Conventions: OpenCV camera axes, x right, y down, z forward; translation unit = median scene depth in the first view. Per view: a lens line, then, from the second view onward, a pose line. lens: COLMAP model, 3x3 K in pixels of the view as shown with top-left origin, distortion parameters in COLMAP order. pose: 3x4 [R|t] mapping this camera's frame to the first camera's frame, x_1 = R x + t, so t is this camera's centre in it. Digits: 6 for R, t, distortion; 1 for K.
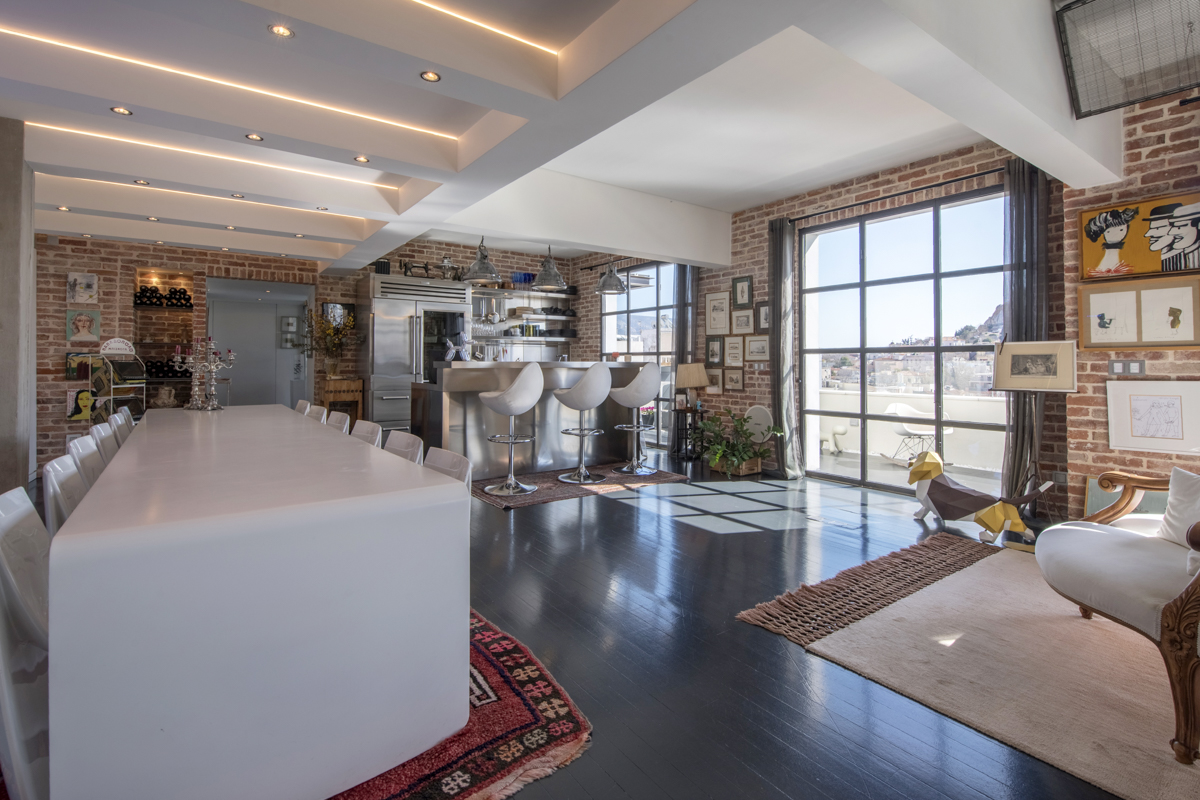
lens RADIAL K [[535.5, 0, 631.2], [0, 535.5, 355.9], [0, 0, 1]] dist [-0.005977, 0.000033]
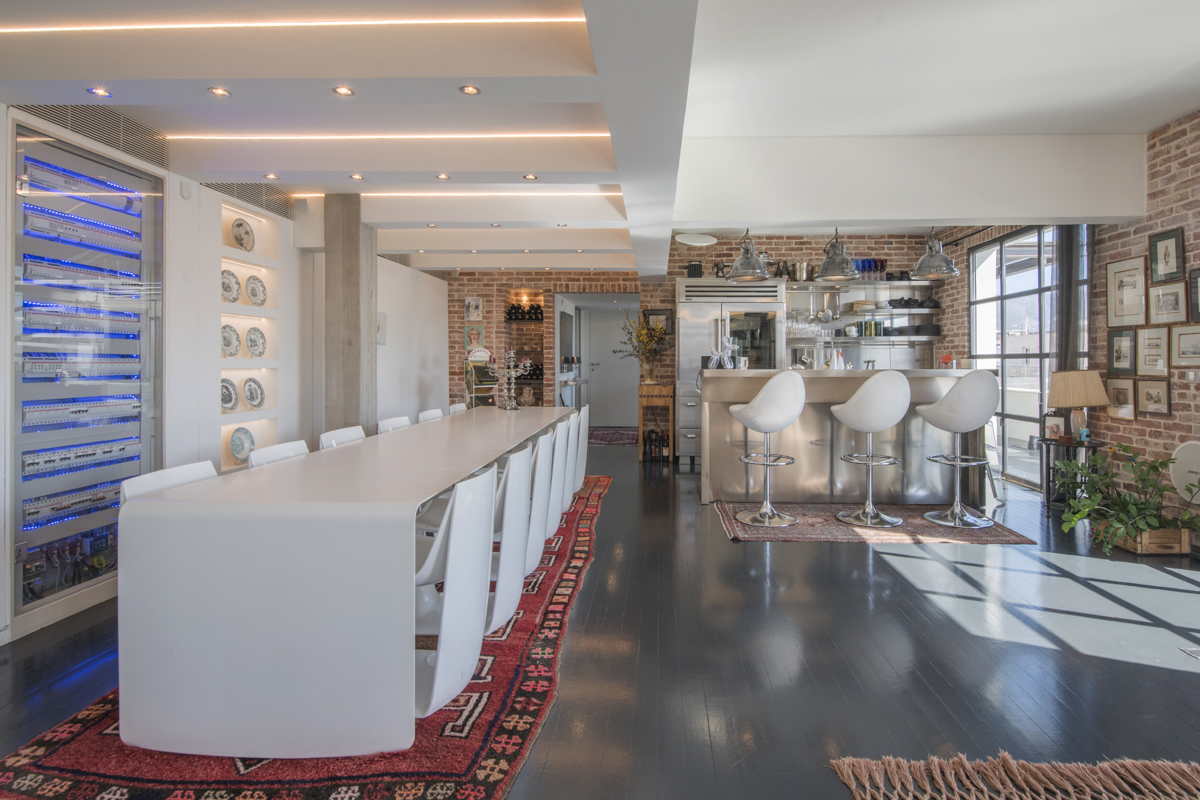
lens RADIAL K [[606.7, 0, 663.2], [0, 606.7, 353.4], [0, 0, 1]] dist [-0.010223, -0.009099]
pose [[0.789870, -0.010191, -0.613189, 0.174624], [0.005541, 0.999940, -0.009481, -0.003299], [0.613249, 0.004091, 0.789879, 0.098893]]
